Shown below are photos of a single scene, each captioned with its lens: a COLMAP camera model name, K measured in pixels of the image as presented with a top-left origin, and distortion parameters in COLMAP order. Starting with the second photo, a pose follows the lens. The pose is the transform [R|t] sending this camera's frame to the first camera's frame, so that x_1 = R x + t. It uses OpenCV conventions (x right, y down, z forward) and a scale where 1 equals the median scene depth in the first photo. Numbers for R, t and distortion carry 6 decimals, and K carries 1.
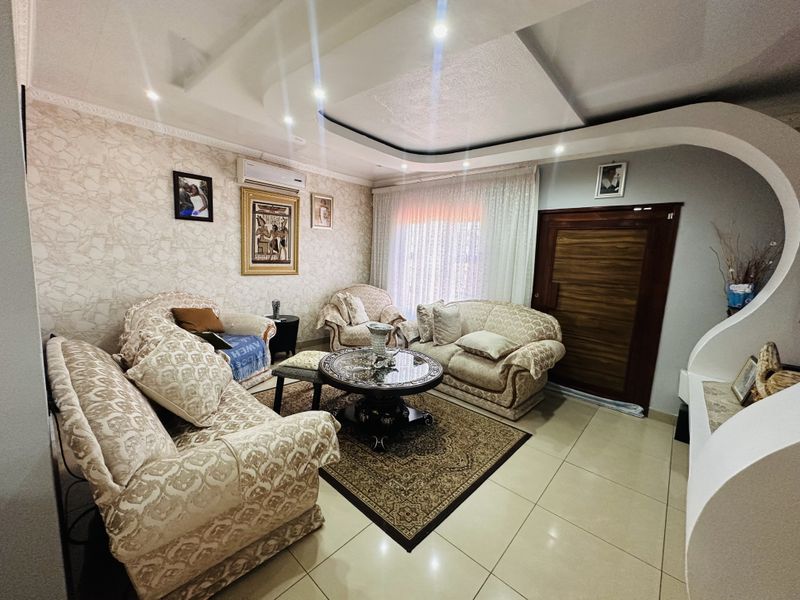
lens RADIAL K [[323.8, 0, 400.0], [0, 323.8, 300.0], [0, 0, 1]] dist [0.000448, -0.000050]
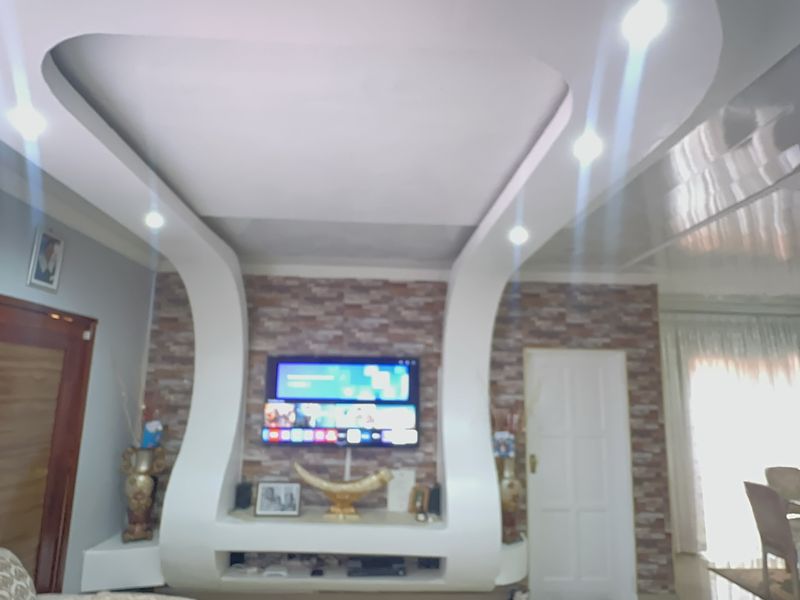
lens RADIAL K [[502.3, 0, 400.0], [0, 502.3, 300.0], [0, 0, 1]] dist [-0.005470, -0.000654]
pose [[-0.710465, 0.063968, 0.700820, -0.395929], [0.041312, 0.997934, -0.049207, -0.233769], [-0.702519, -0.006008, -0.711639, 1.197216]]
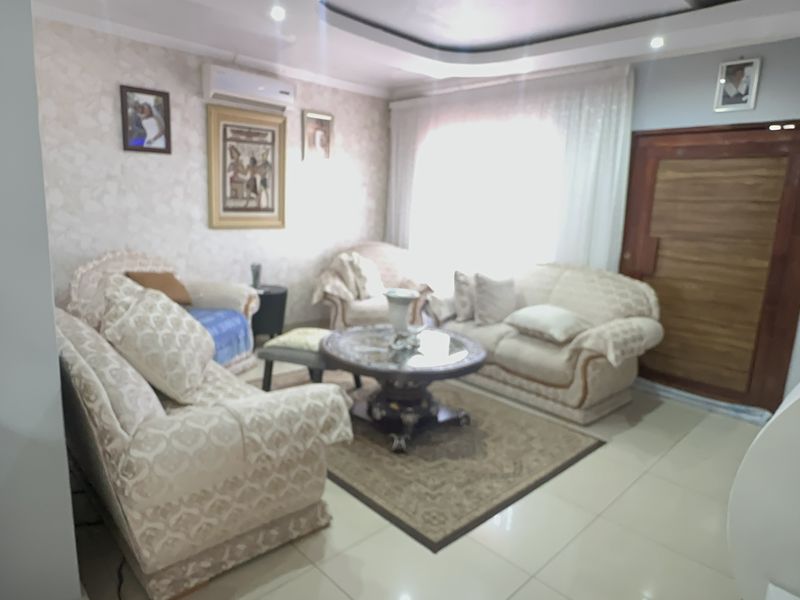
lens RADIAL K [[502.3, 0, 400.0], [0, 502.3, 300.0], [0, 0, 1]] dist [-0.005470, -0.000654]
pose [[0.998001, 0.005437, -0.062969, 0.008299], [-0.002140, 0.998628, 0.052320, 0.030778], [0.063167, -0.052081, 0.996643, -0.125707]]
